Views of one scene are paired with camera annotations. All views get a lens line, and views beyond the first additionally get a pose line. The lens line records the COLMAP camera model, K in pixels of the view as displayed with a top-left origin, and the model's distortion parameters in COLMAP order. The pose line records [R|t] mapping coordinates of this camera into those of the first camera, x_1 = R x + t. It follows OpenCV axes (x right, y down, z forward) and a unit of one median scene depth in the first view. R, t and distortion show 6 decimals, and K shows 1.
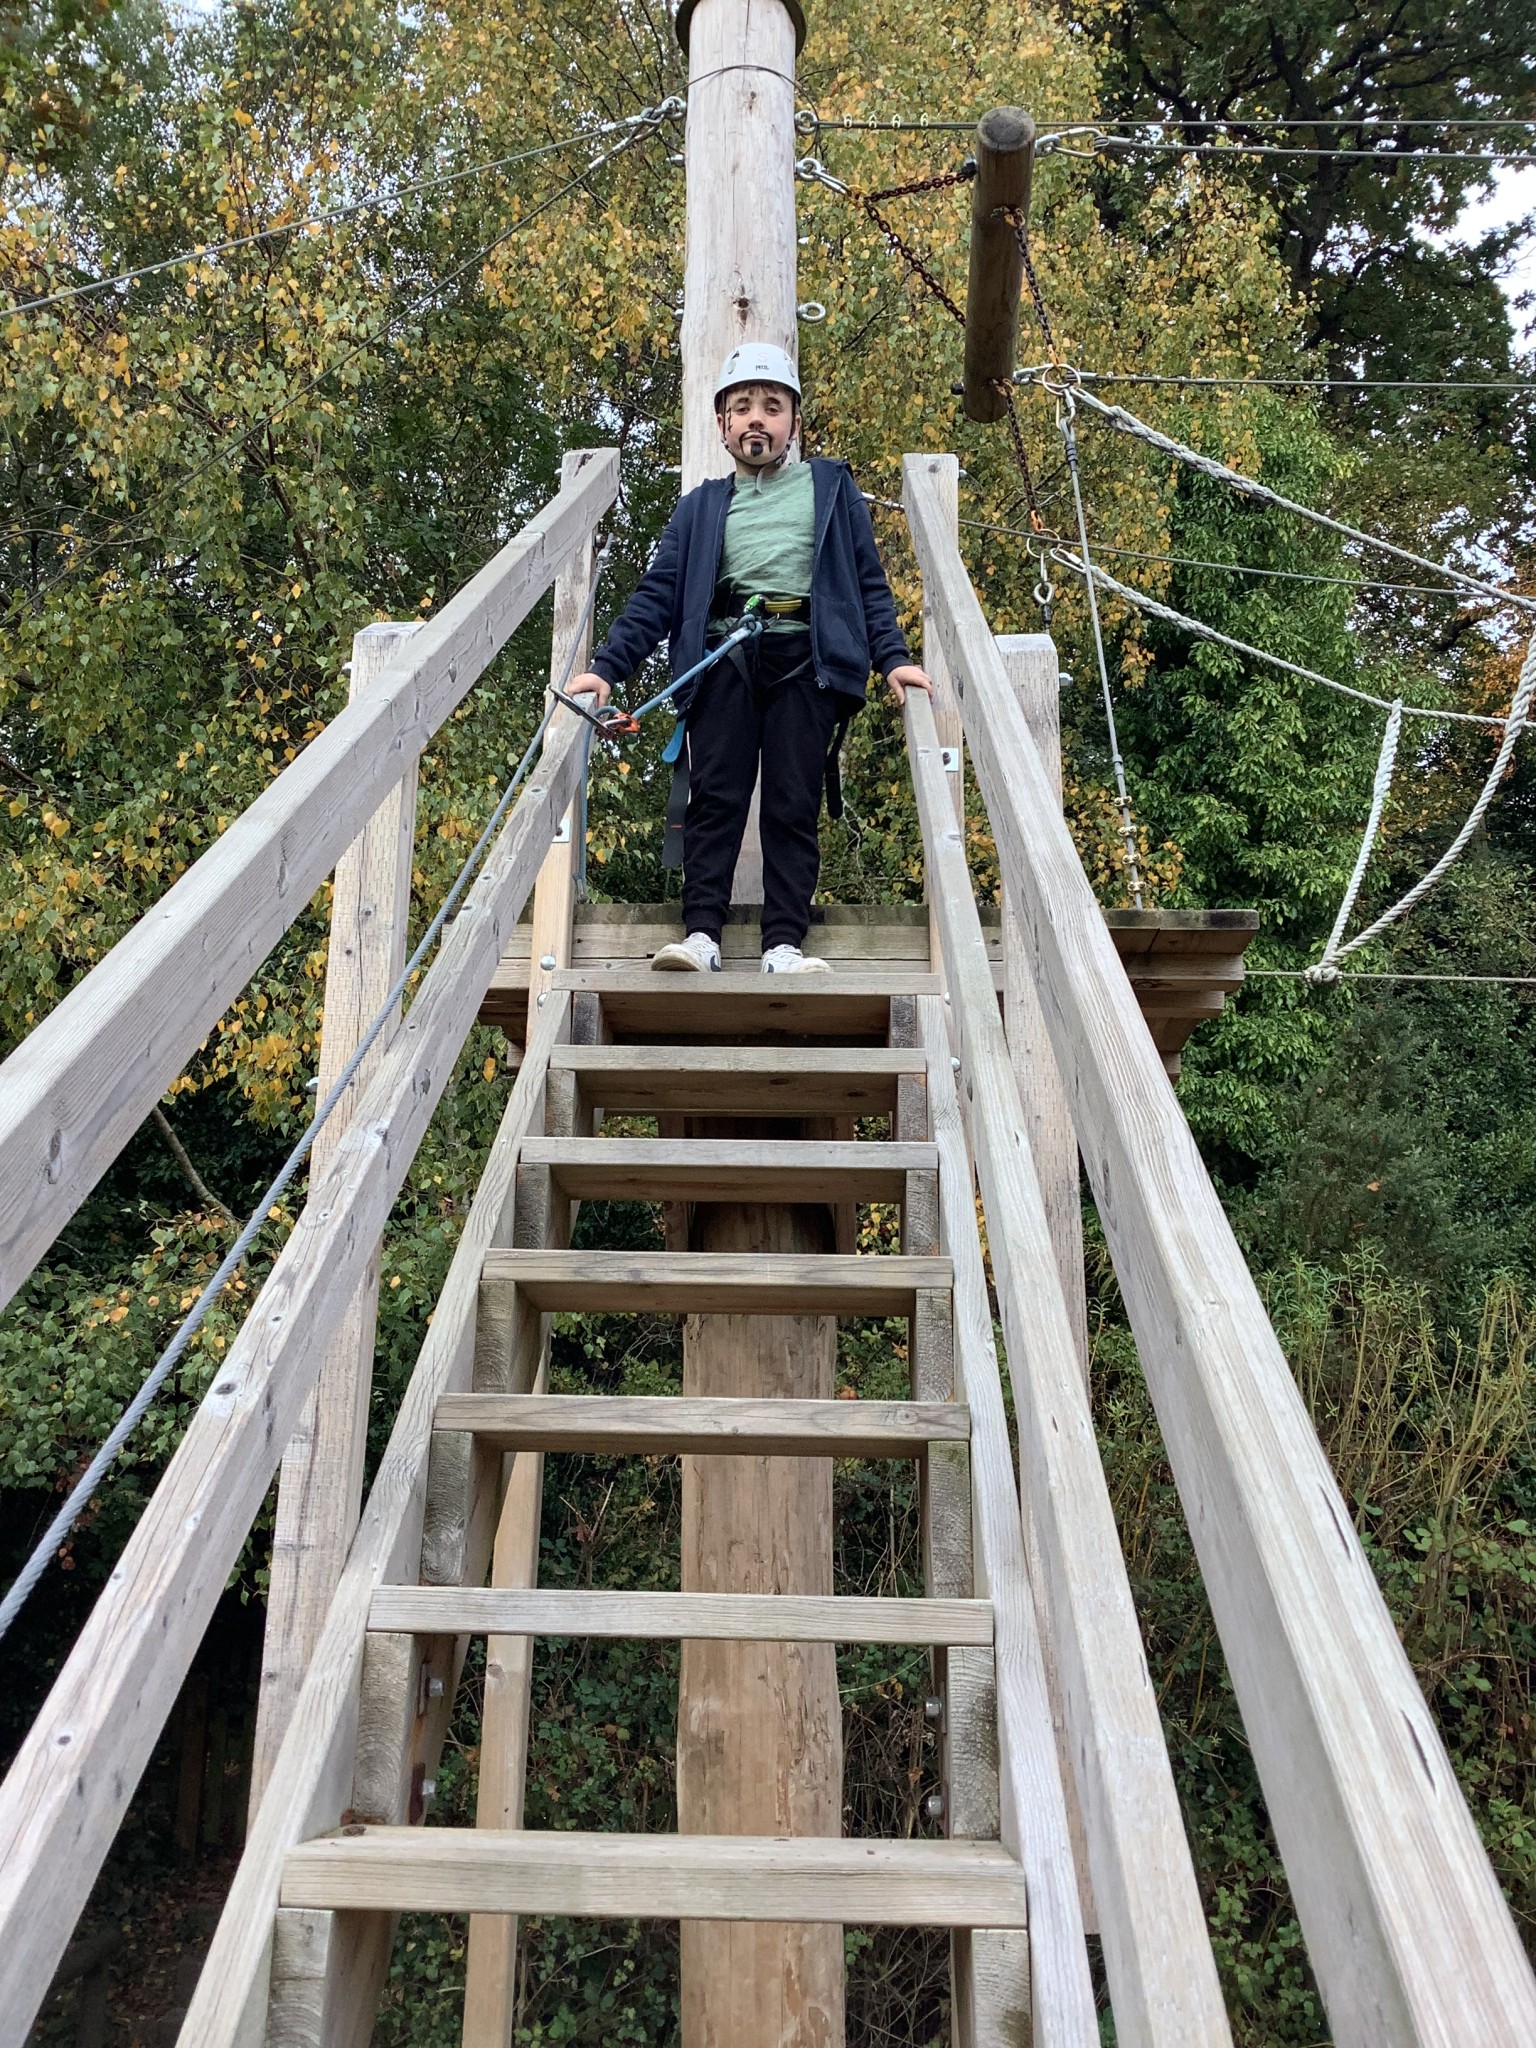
lens RADIAL K [[1952.7, 0, 784.3], [0, 1952.7, 1027.4], [0, 0, 1]] dist [0.068088, -0.082078]
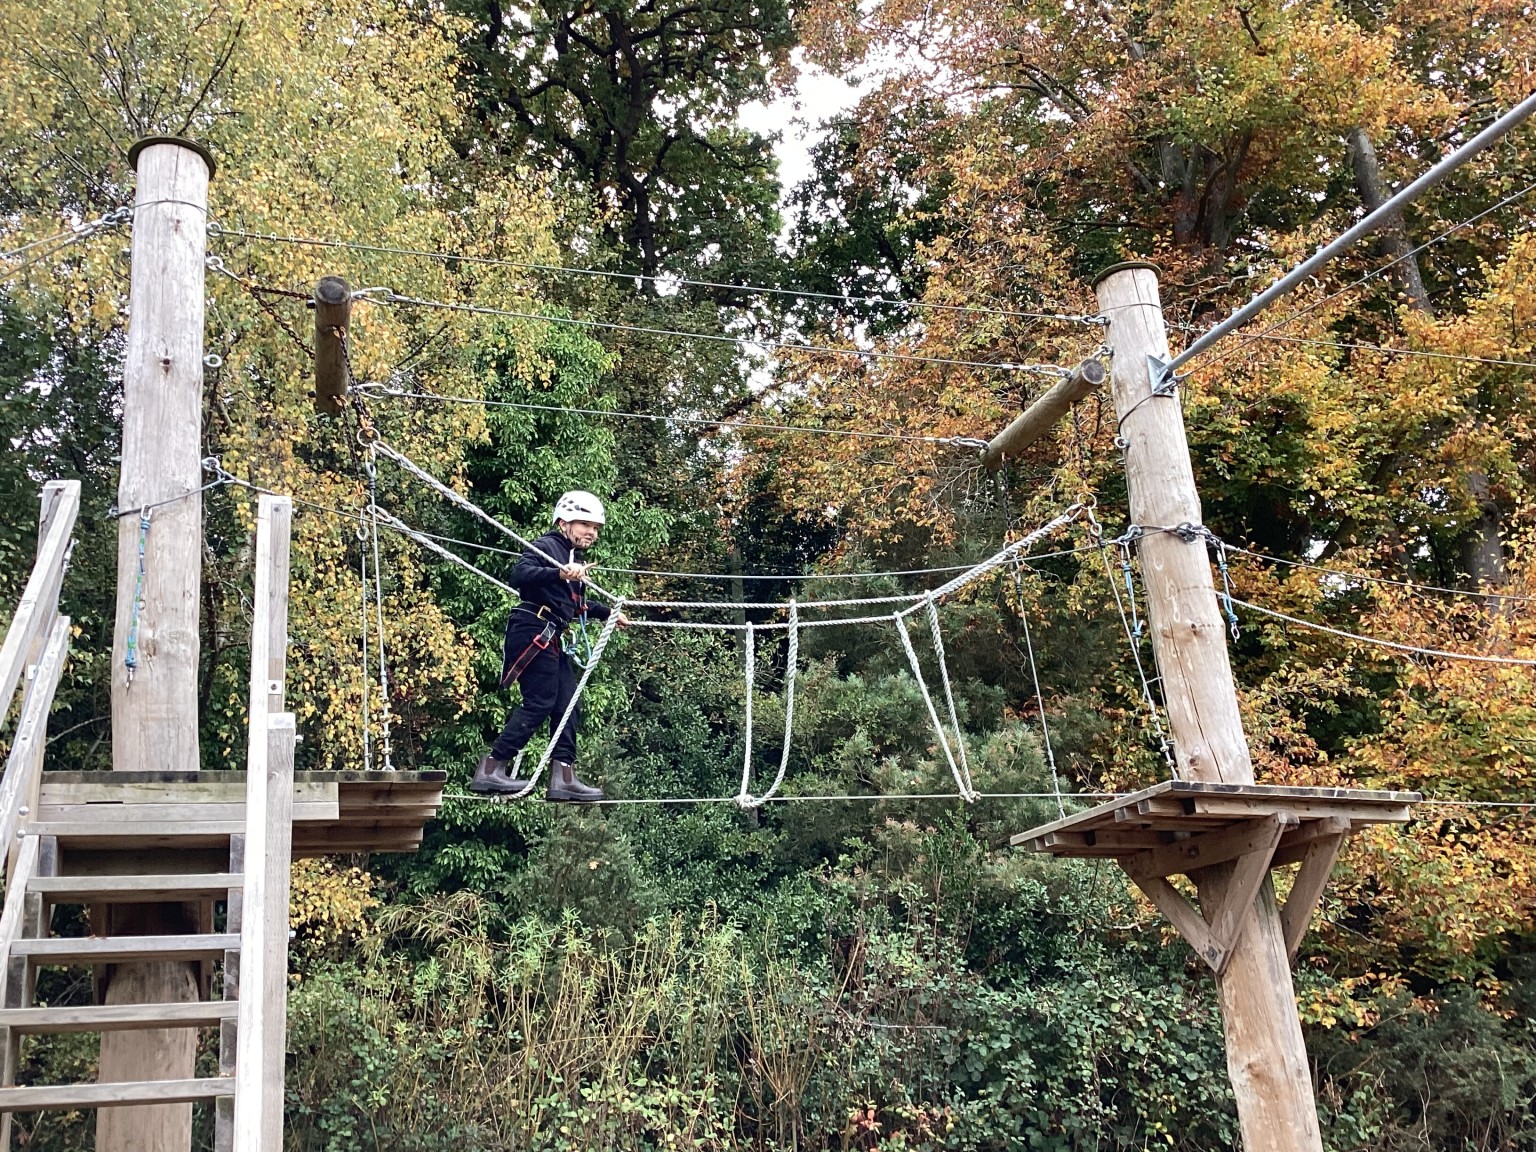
lens RADIAL K [[1464.5, 0, 768.0], [0, 1464.5, 576.0], [0, 0, 1]] dist [0.068088, -0.082078]
pose [[0.934313, 0.028980, 0.355275, 0.013305], [0.003120, 0.995987, -0.089449, -0.071899], [-0.356441, 0.084682, 0.930472, -0.279843]]
